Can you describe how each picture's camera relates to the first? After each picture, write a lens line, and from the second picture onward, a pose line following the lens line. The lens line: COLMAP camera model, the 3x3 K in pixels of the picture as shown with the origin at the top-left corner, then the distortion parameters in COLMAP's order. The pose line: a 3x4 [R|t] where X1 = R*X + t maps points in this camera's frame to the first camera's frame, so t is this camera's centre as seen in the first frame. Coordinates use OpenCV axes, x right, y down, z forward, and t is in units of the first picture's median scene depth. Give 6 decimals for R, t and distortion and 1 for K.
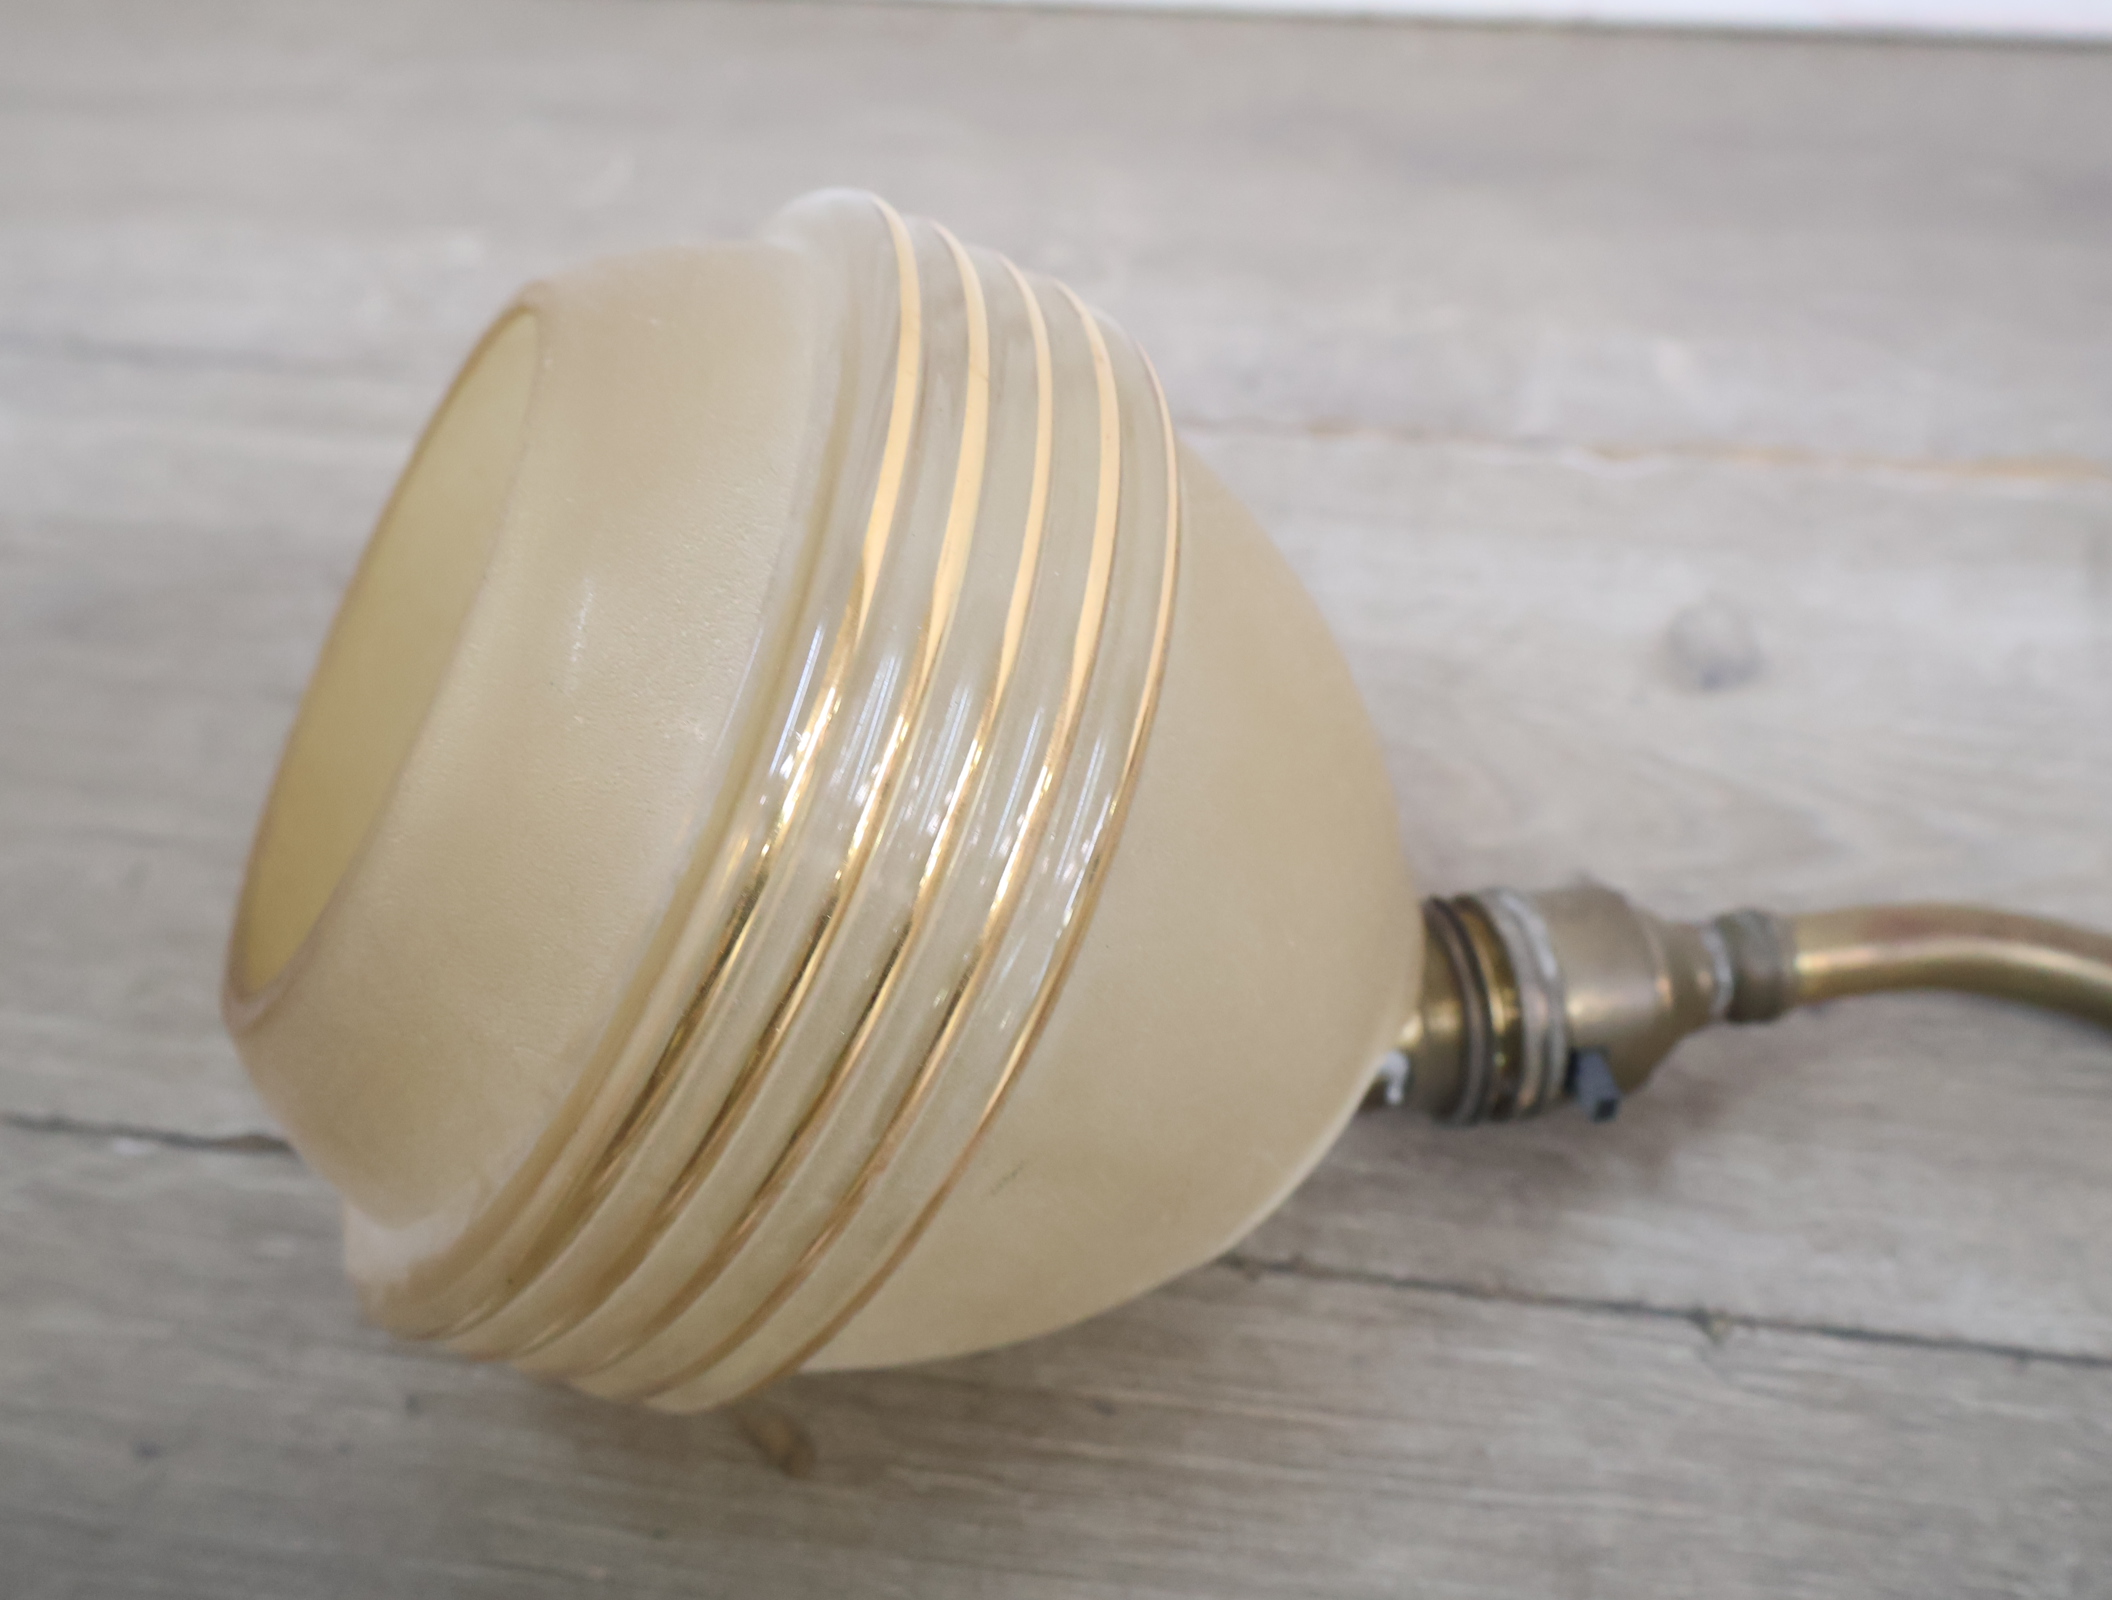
lens RADIAL K [[2472.7, 0, 1049.9], [0, 2472.7, 806.2], [0, 0, 1]] dist [0.002163, 0.000000]
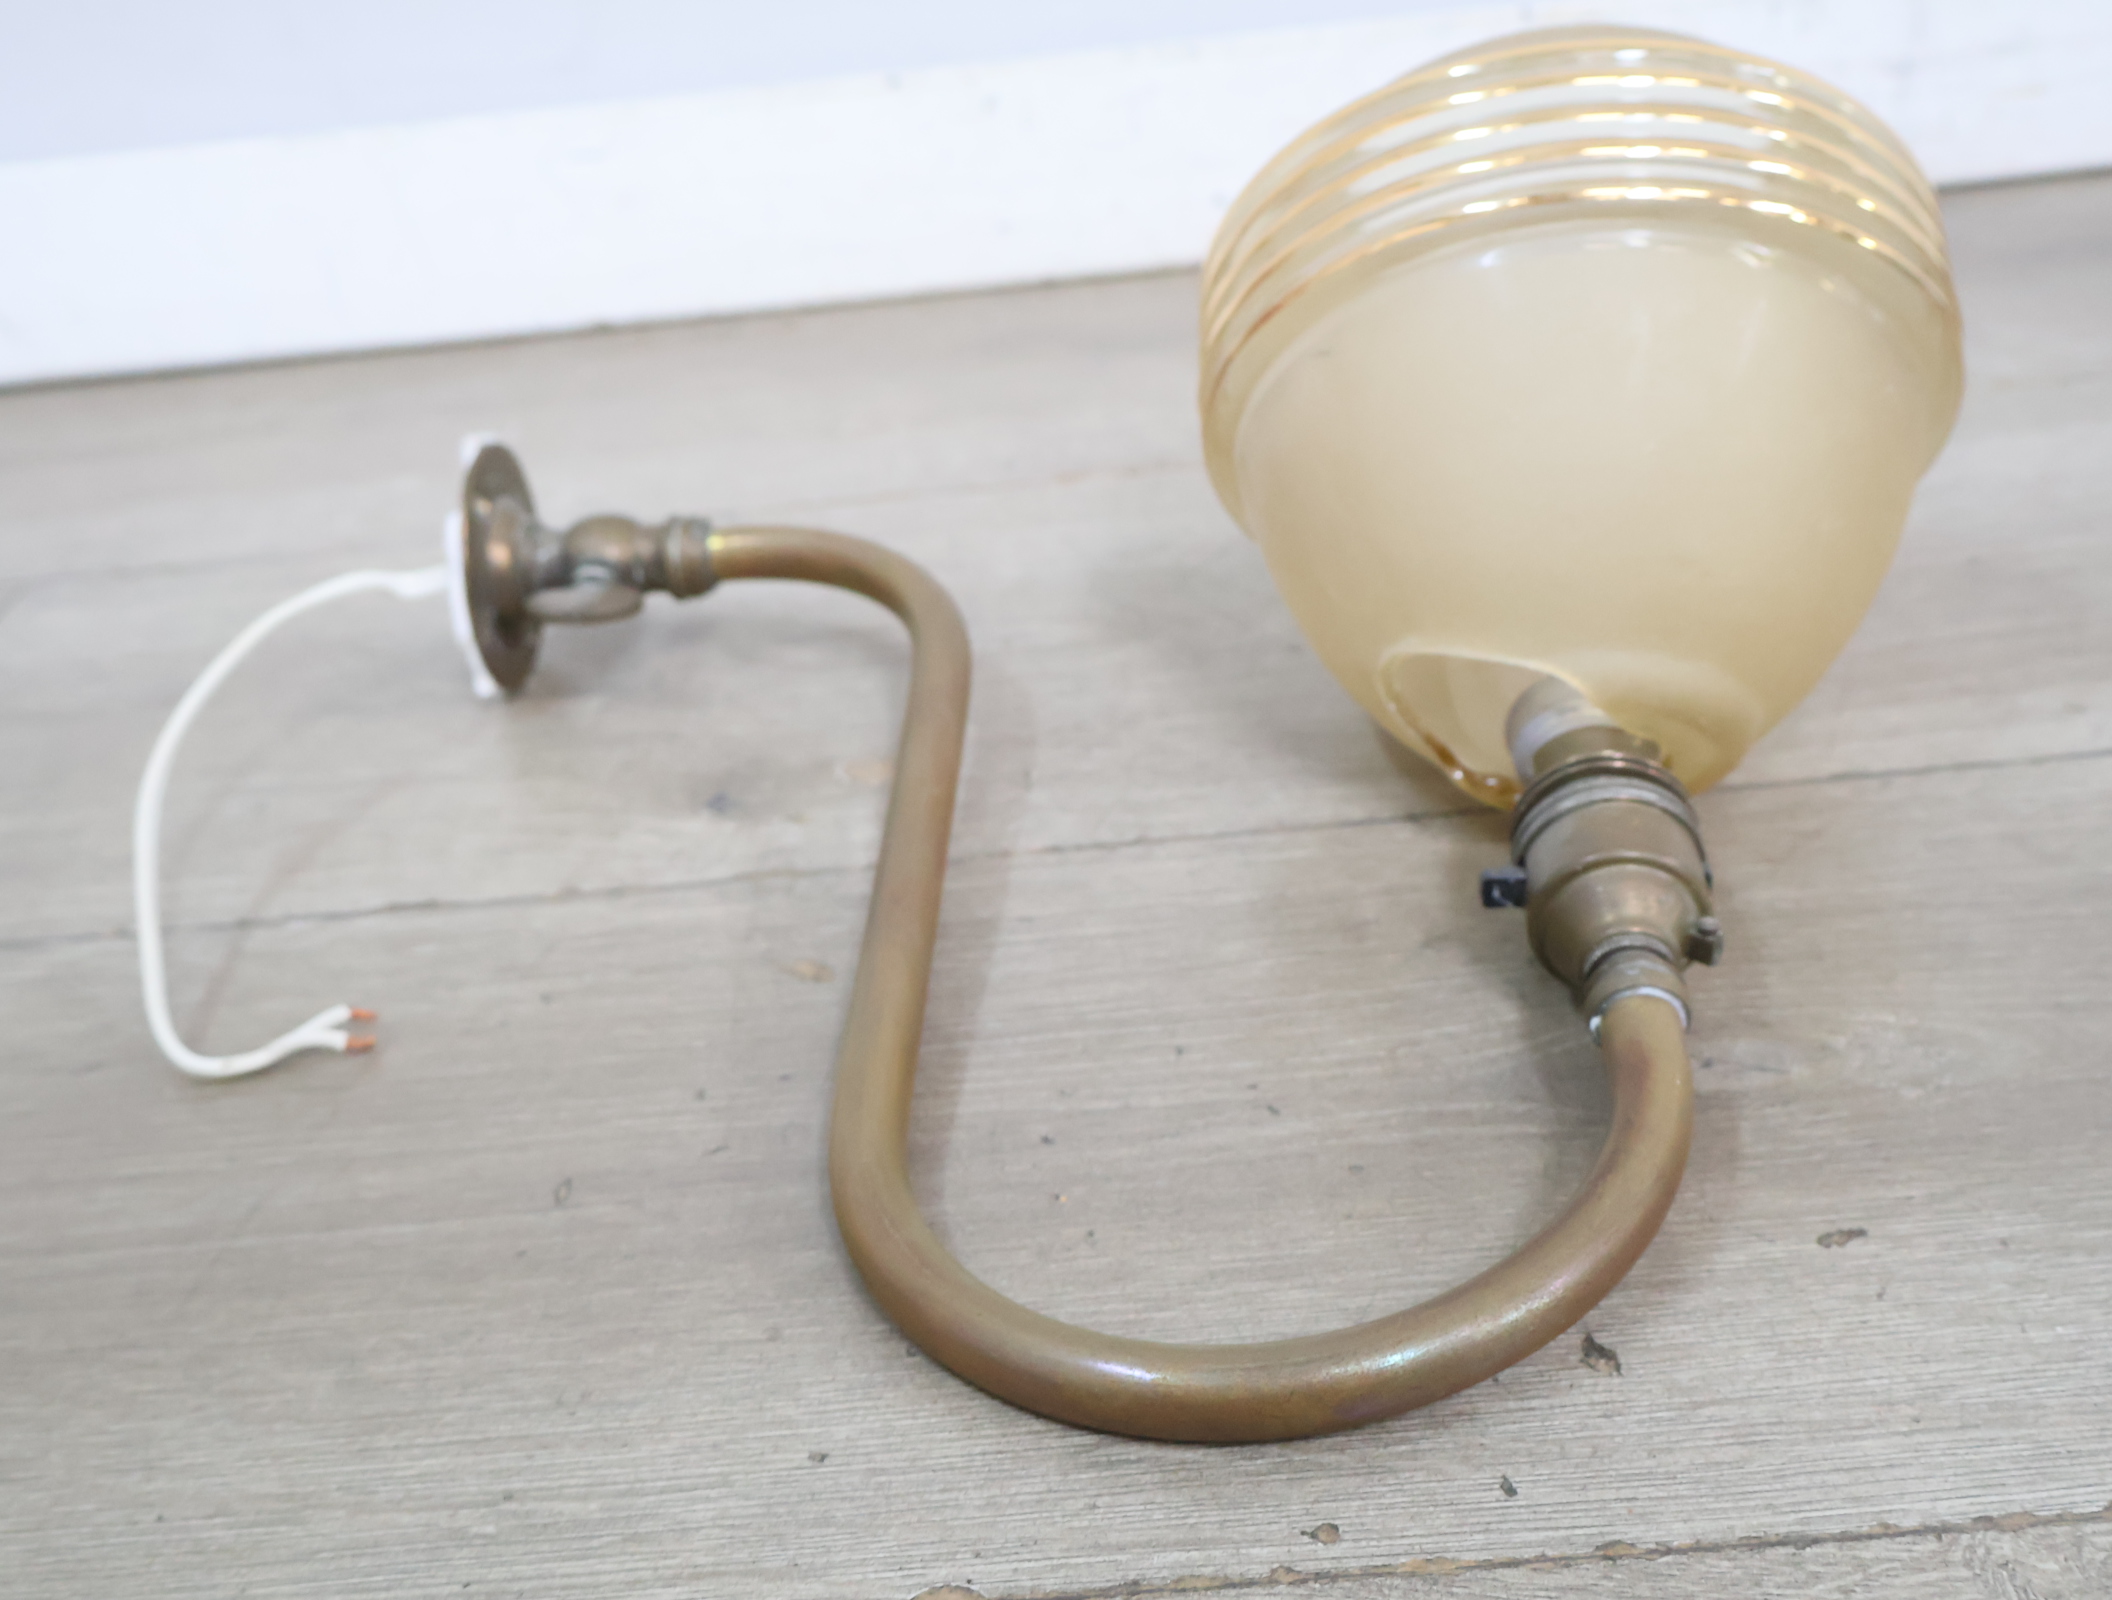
lens RADIAL K [[2472.7, 0, 1055.6], [0, 2472.7, 813.8], [0, 0, 1]] dist [0.002163, 0.000000]
pose [[0.983700, -0.139279, 0.113736, -0.115159], [0.164032, 0.954192, -0.250223, 0.535877], [-0.073675, 0.264801, 0.961485, -0.406777]]
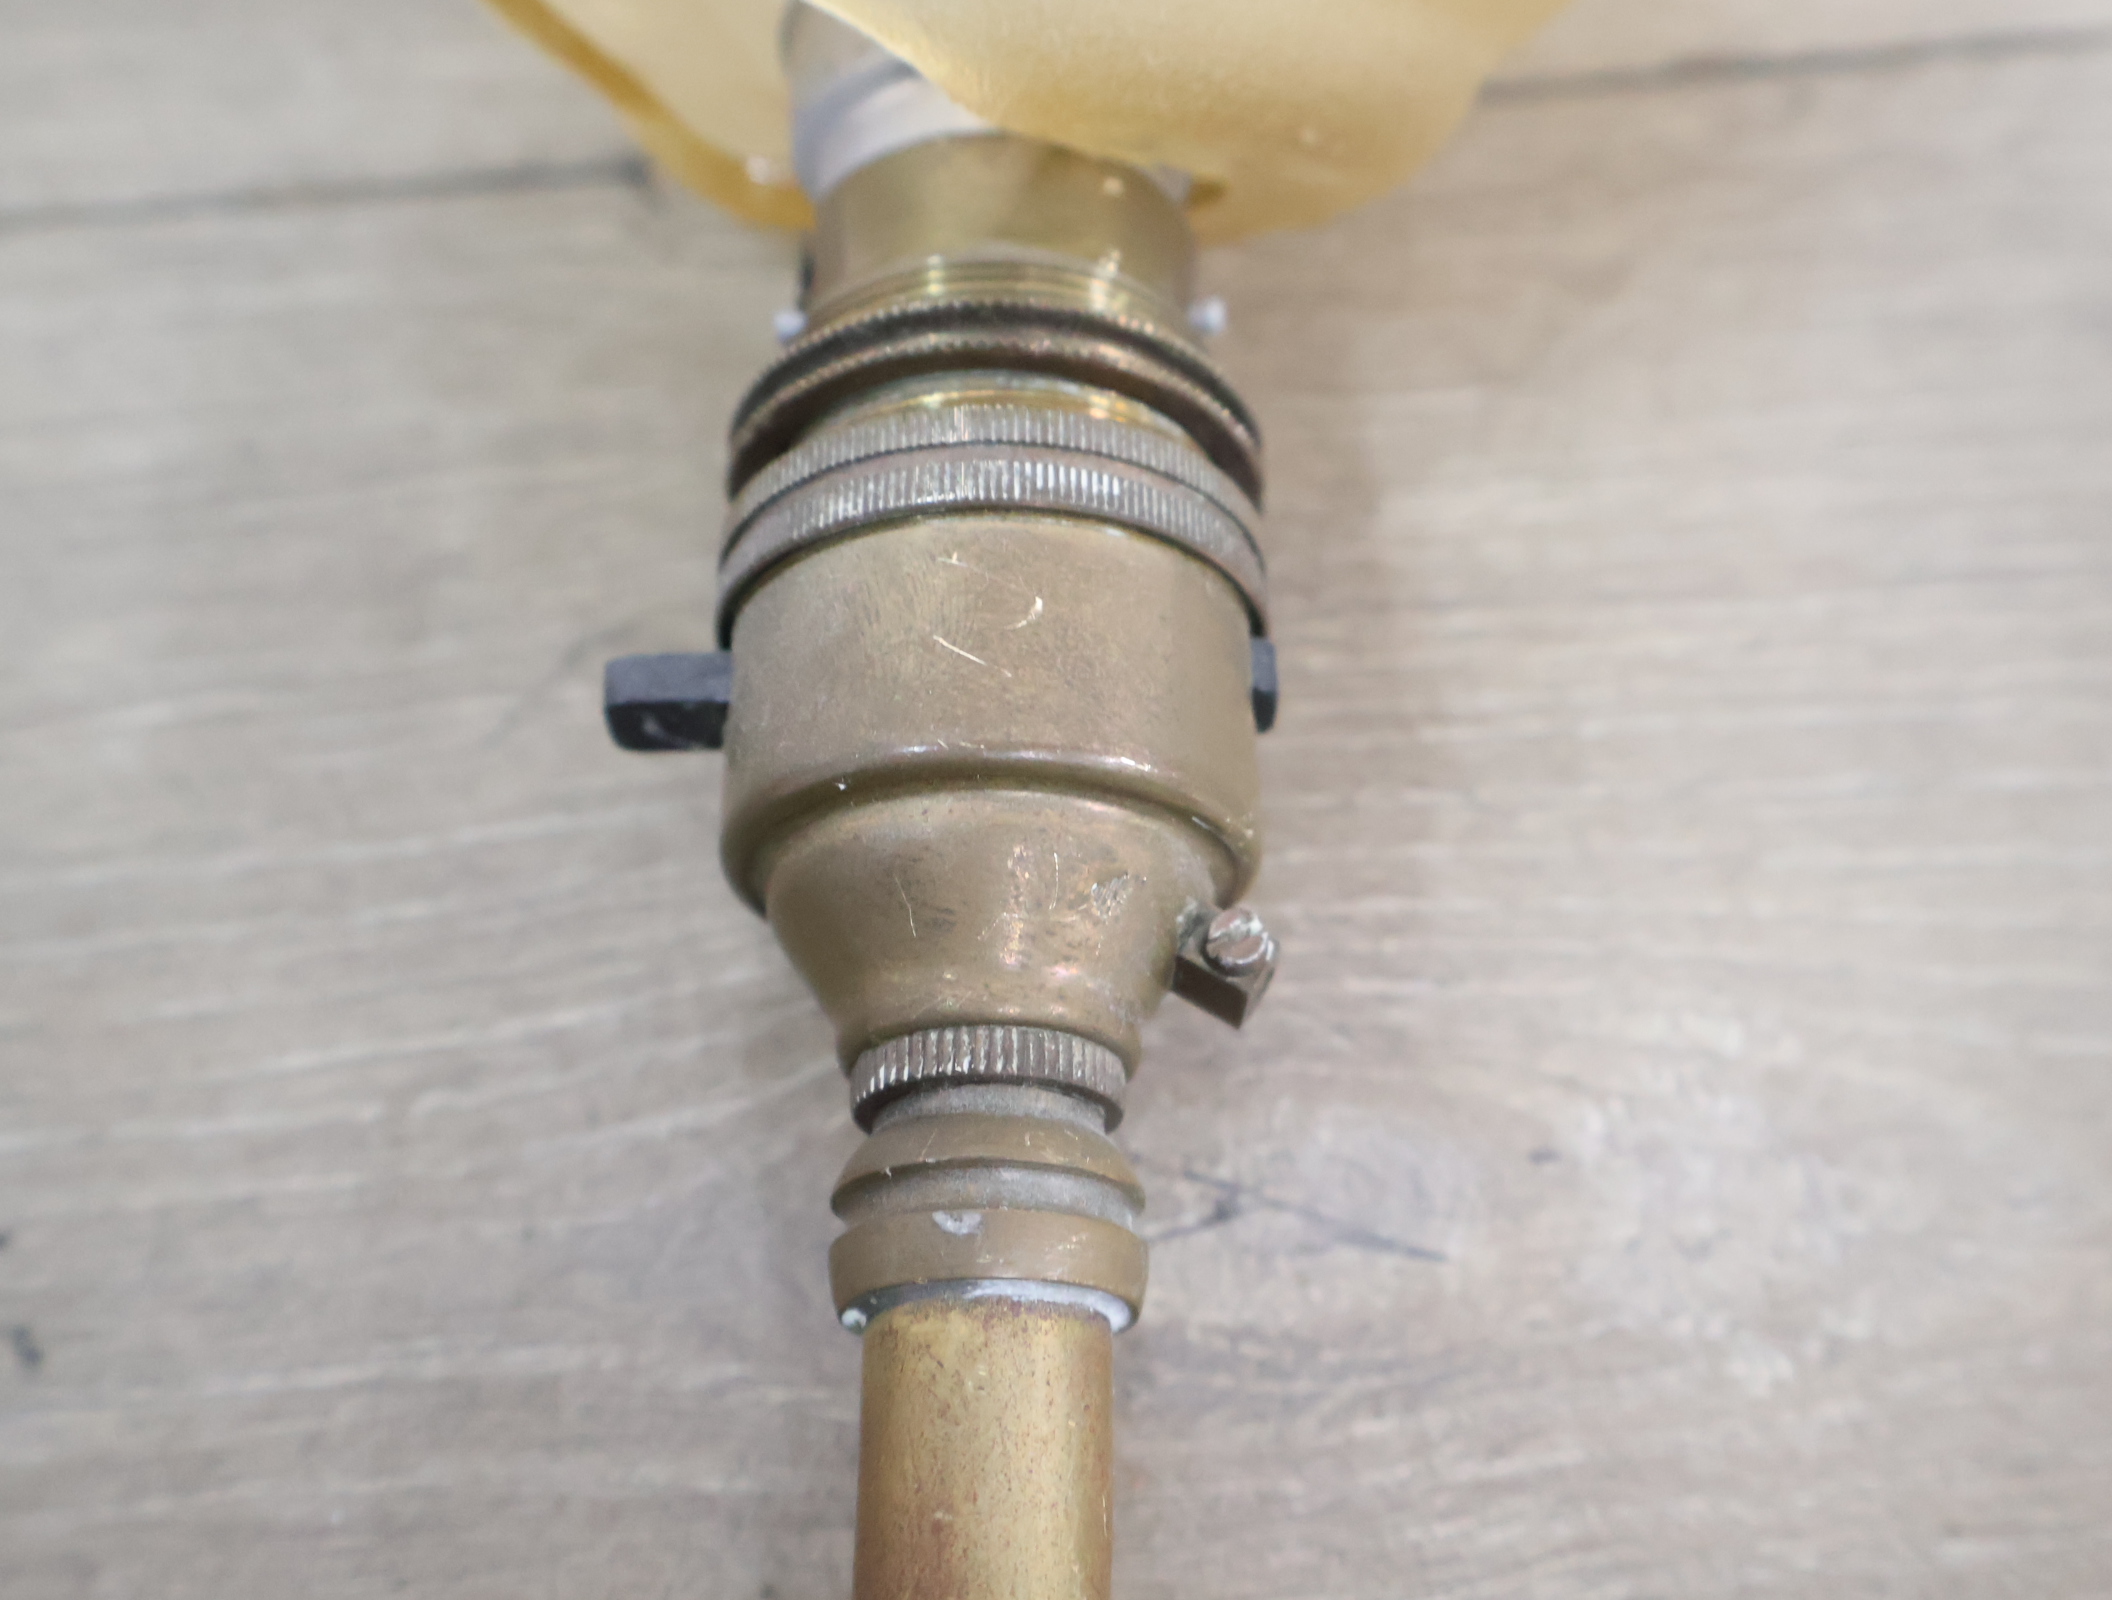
lens RADIAL K [[2472.7, 0, 1060.4], [0, 2472.7, 804.8], [0, 0, 1]] dist [0.002163, 0.000000]
pose [[0.971026, -0.209048, 0.115792, 0.260210], [0.170956, 0.946224, 0.274654, 0.203487], [-0.166981, -0.246901, 0.954546, 0.378859]]
